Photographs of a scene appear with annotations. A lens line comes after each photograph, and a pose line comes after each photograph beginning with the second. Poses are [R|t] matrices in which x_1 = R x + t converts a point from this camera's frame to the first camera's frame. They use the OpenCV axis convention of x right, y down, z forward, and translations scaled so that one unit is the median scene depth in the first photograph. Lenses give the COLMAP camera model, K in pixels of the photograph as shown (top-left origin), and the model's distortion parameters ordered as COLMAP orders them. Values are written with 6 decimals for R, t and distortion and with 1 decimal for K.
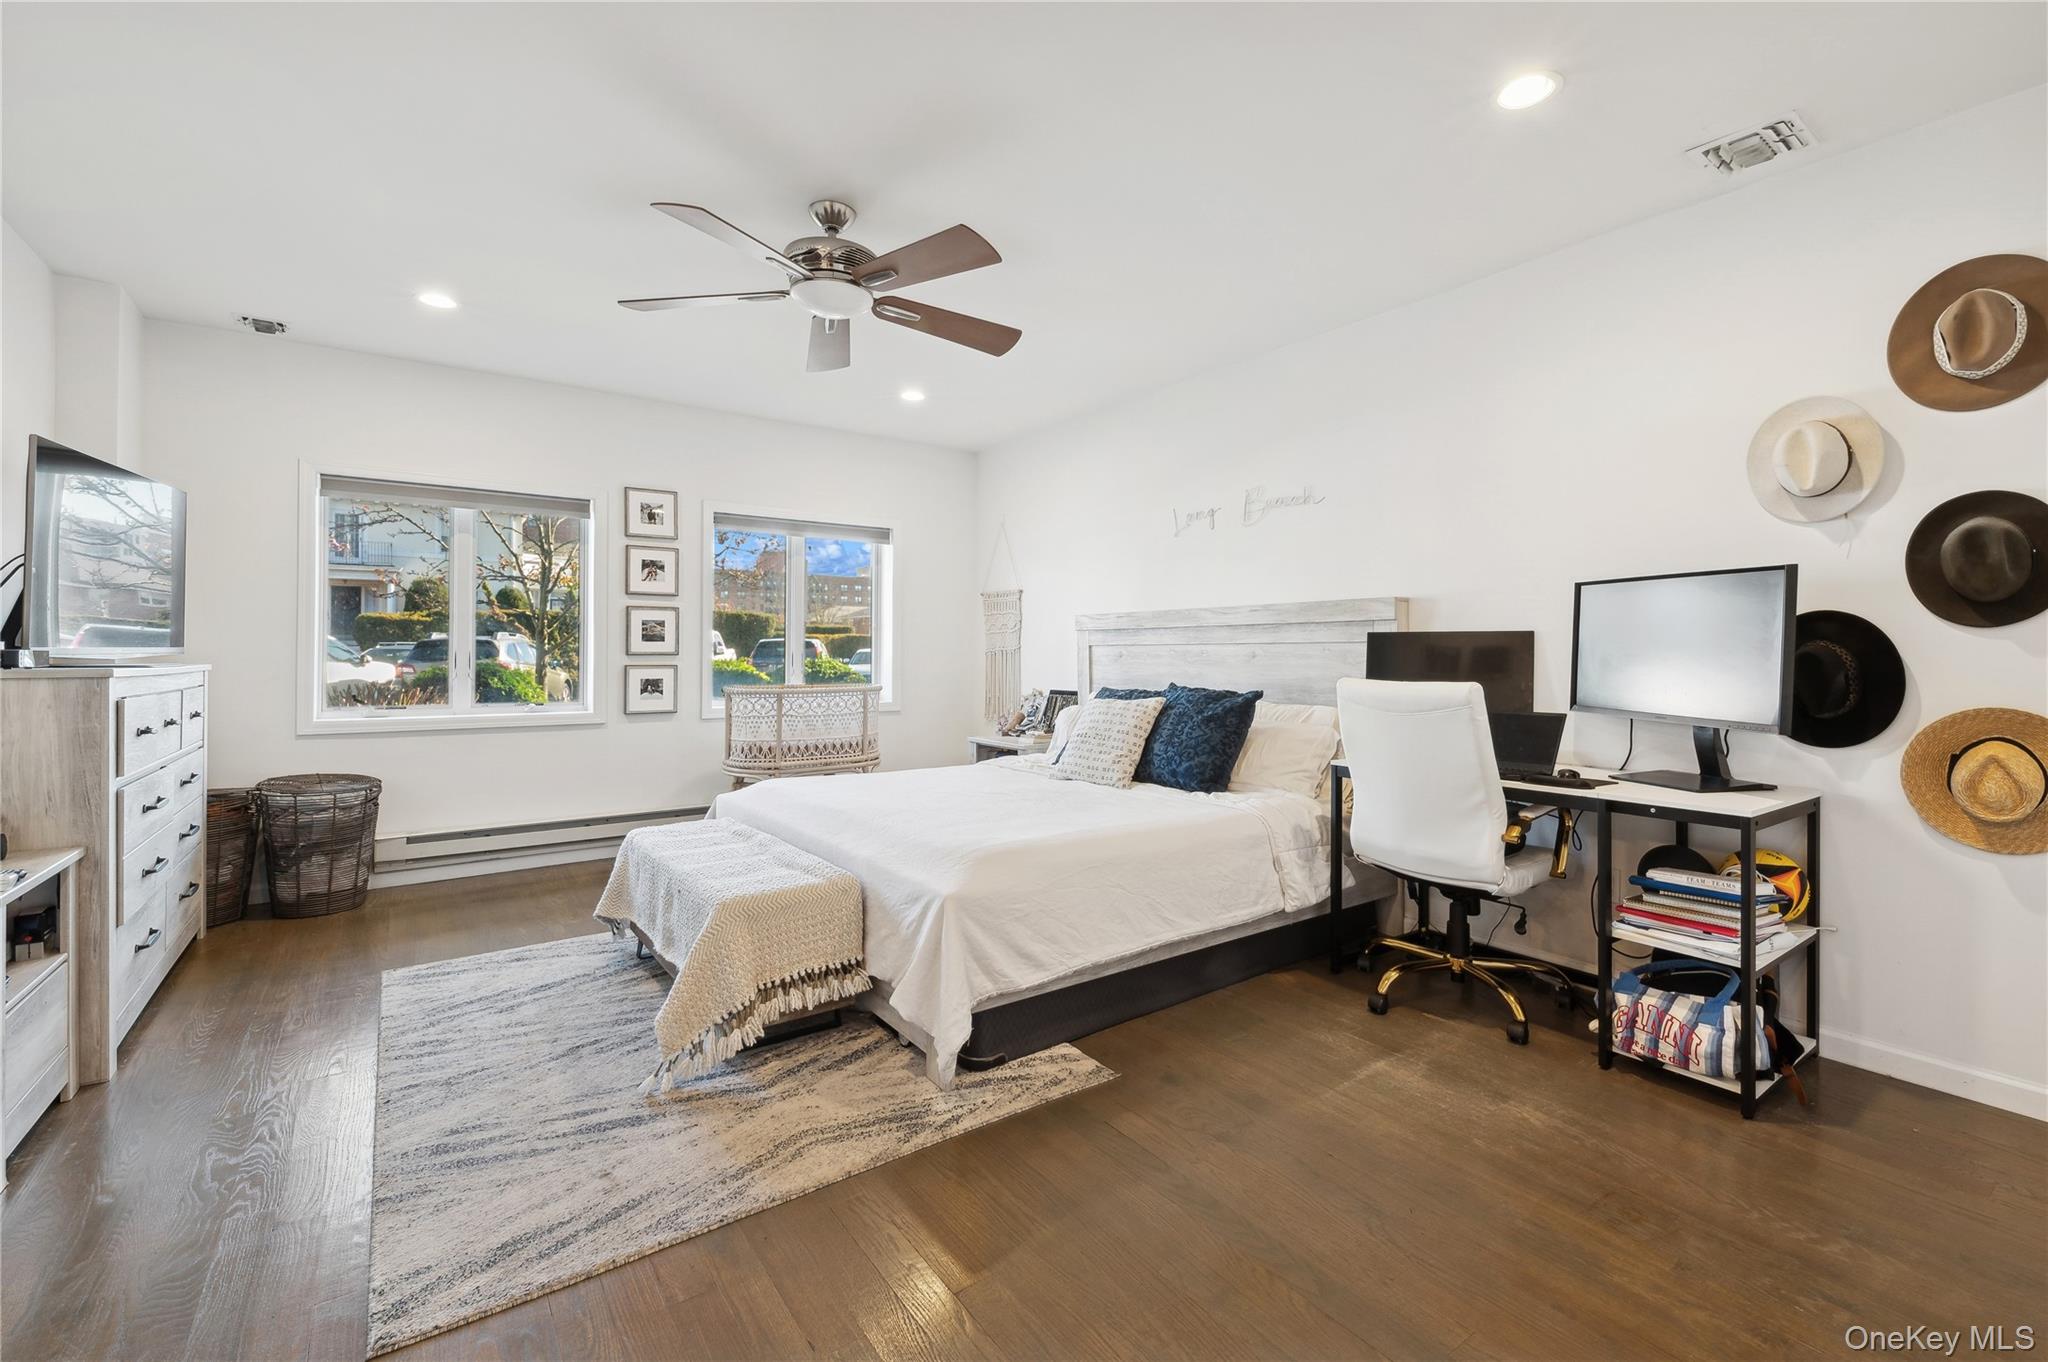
lens RADIAL K [[887.9, 0, 1068.5], [0, 887.9, 647.6], [0, 0, 1]] dist [-0.001137, -0.000895]
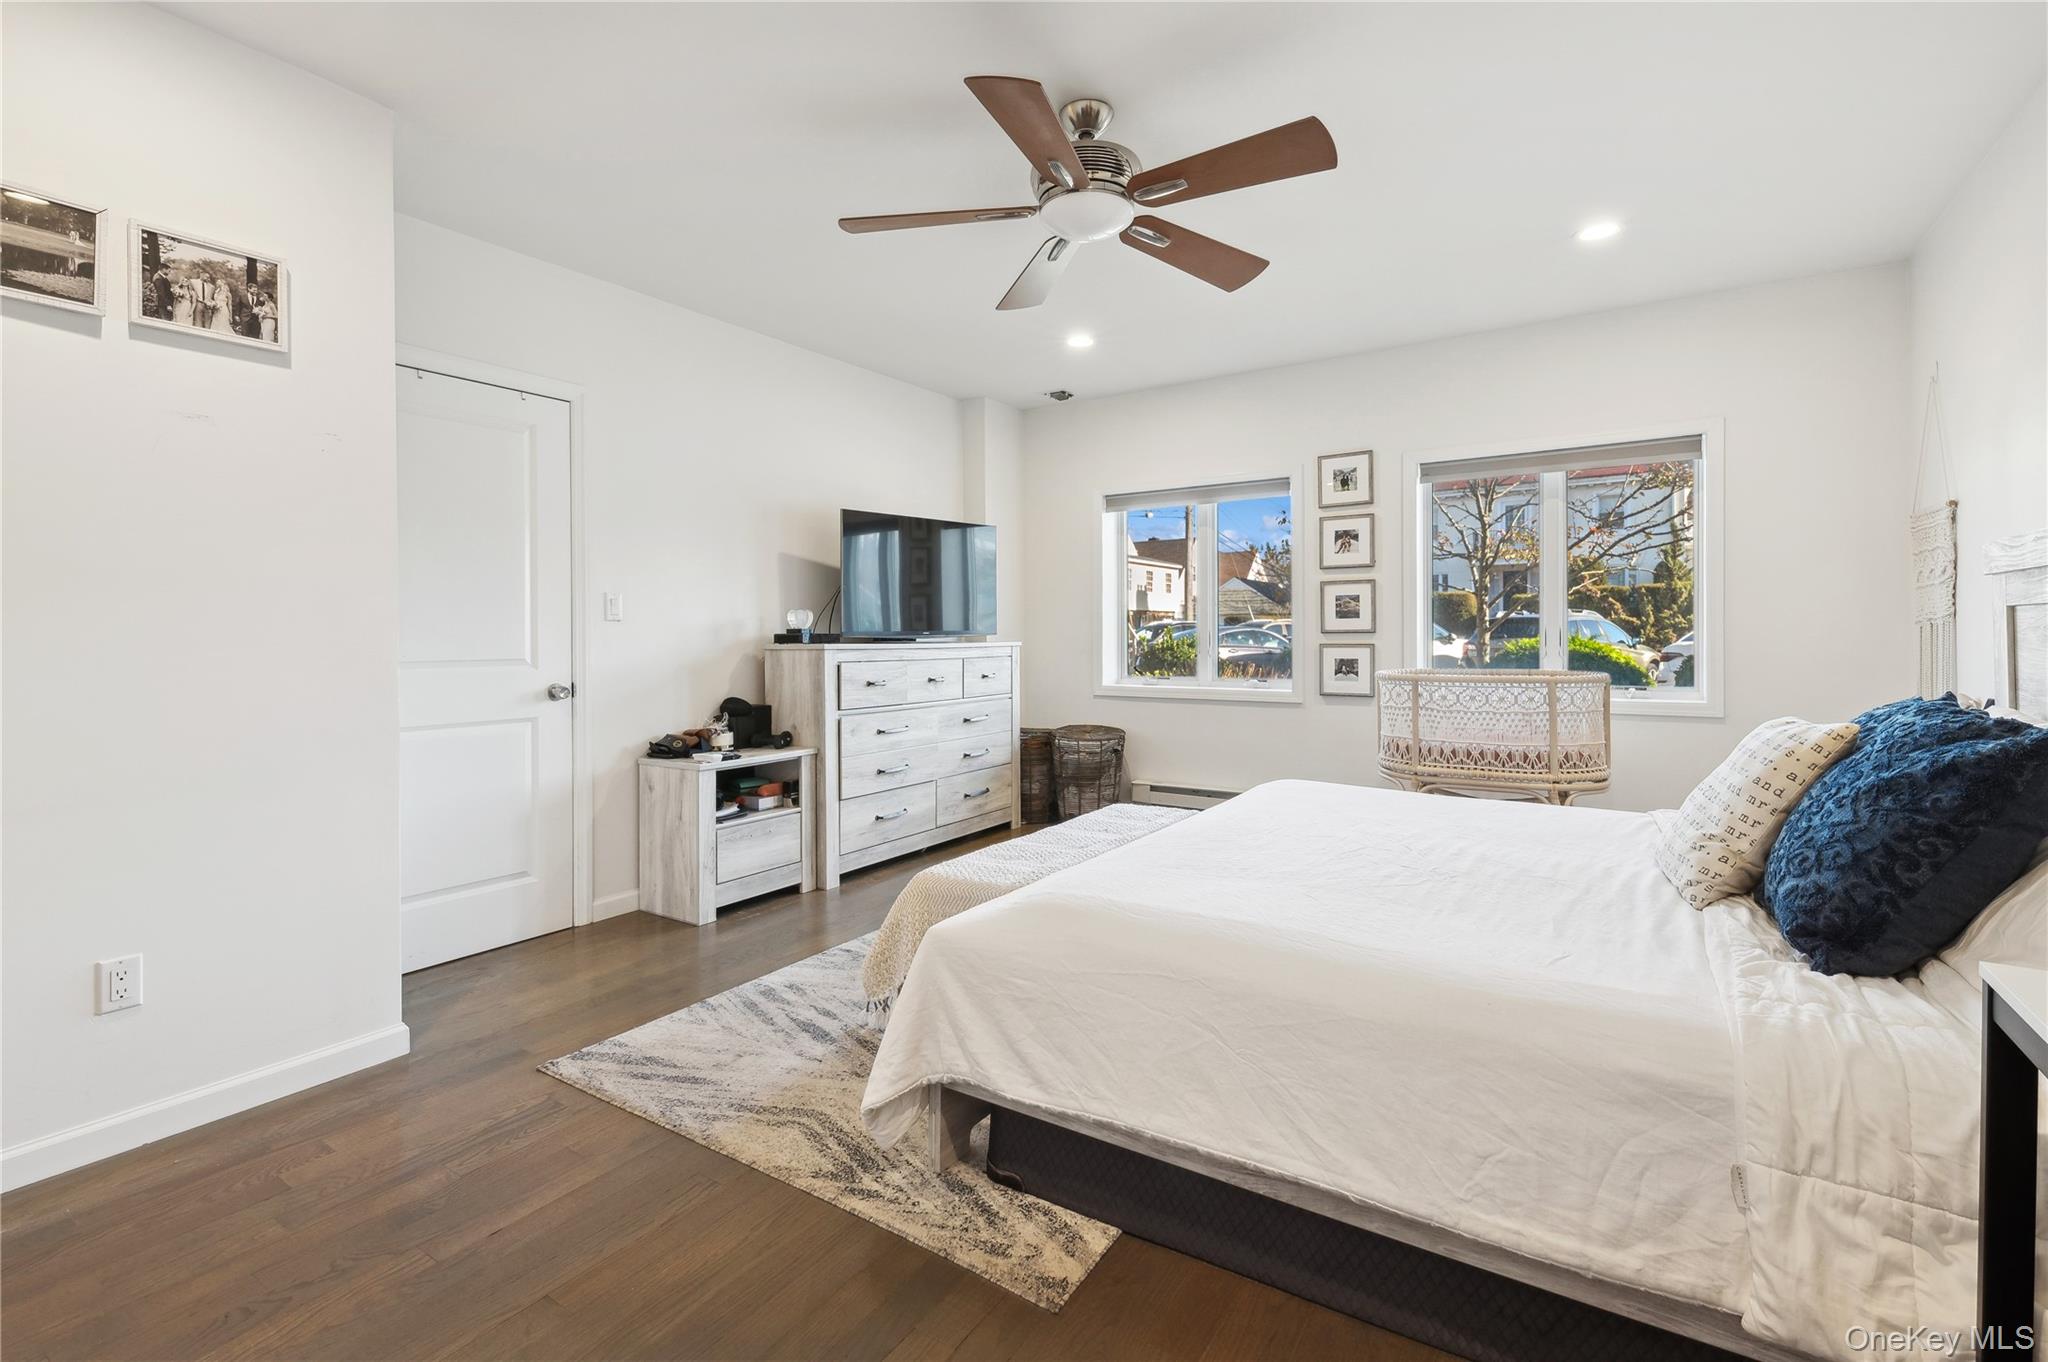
lens RADIAL K [[906.2, 0, 1022.4], [0, 906.2, 633.8], [0, 0, 1]] dist [0.013206, -0.000281]
pose [[0.328680, -0.005696, -0.944424, 0.449681], [0.013817, 0.999904, -0.001222, 0.008340], [0.944340, -0.012647, 0.328727, 0.537510]]
